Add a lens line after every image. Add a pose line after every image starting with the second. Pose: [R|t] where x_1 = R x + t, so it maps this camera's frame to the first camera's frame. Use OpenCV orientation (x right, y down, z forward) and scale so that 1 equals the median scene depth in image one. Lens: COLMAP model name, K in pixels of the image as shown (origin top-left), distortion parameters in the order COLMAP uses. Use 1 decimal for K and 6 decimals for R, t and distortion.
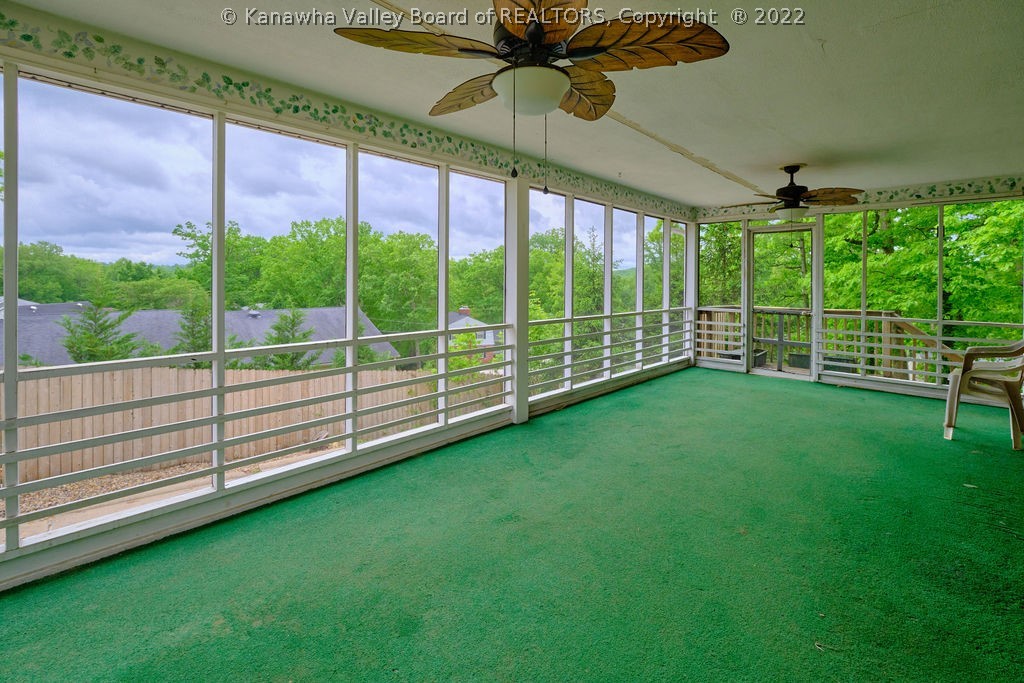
lens RADIAL K [[450.9, 0, 511.3], [0, 450.9, 280.0], [0, 0, 1]] dist [0.000541, 0.000049]
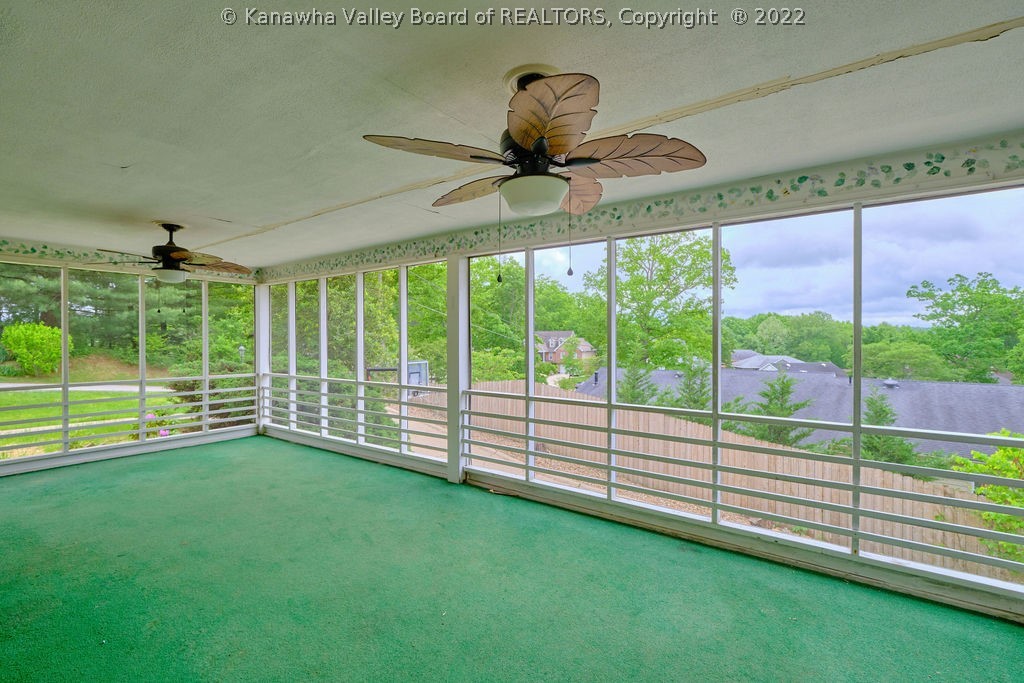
lens RADIAL K [[444.8, 0, 513.4], [0, 444.8, 342.1], [0, 0, 1]] dist [-0.001972, -0.000055]
pose [[0.157643, -0.002069, -0.987494, 0.674557], [-0.001061, 0.999997, -0.002264, -0.009324], [0.987496, 0.001405, 0.157640, 0.604682]]
